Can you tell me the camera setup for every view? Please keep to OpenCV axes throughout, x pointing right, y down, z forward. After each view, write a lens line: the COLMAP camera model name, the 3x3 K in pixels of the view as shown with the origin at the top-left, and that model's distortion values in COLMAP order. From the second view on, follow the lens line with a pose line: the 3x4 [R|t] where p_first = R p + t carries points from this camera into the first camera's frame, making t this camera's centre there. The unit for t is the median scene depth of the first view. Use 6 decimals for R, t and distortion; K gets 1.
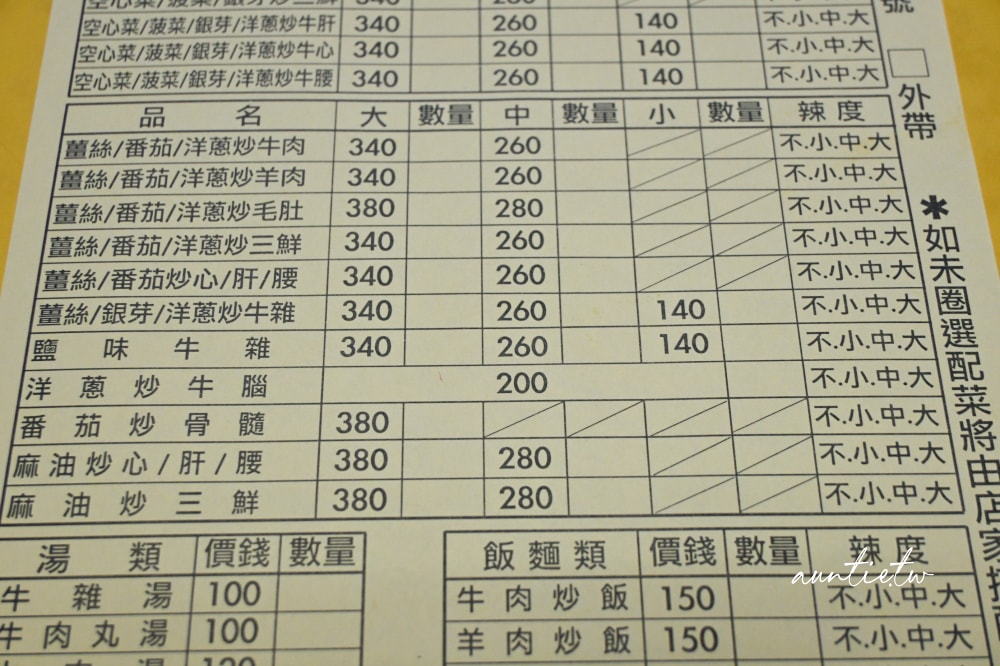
lens RADIAL K [[1334.7, 0, 495.3], [0, 1334.7, 409.6], [0, 0, 1]] dist [0.012694, 0.009100]
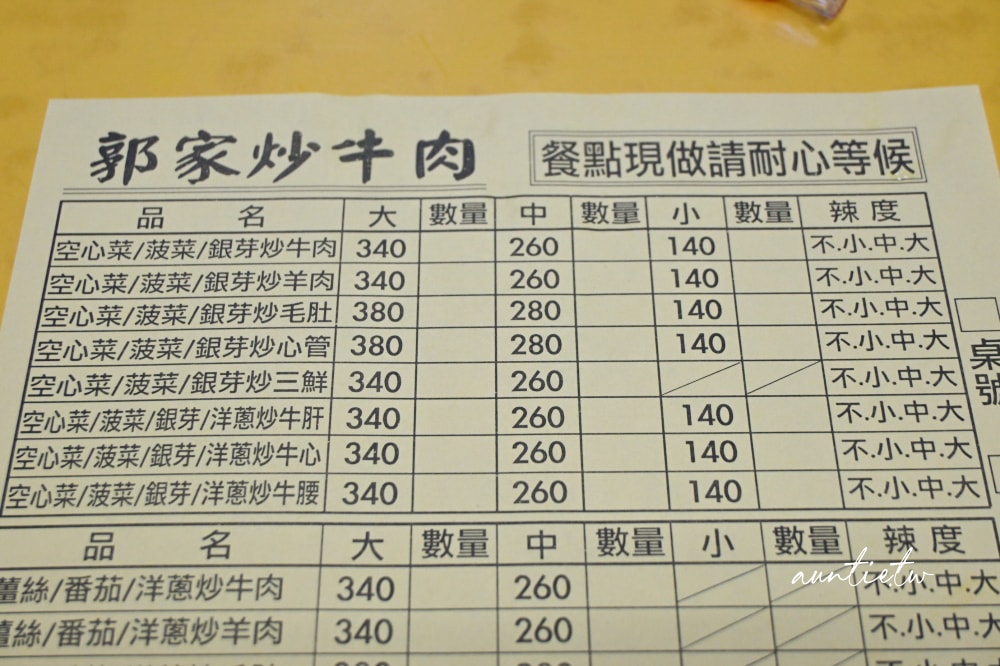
lens RADIAL K [[1380.5, 0, 500.0], [0, 1380.5, 333.0], [0, 0, 1]] dist [0.009069, 0.001328]
pose [[0.999977, 0.001025, -0.006678, -0.003725], [-0.001573, 0.996583, -0.082588, -0.272457], [0.006571, 0.082597, 0.996561, 0.137224]]
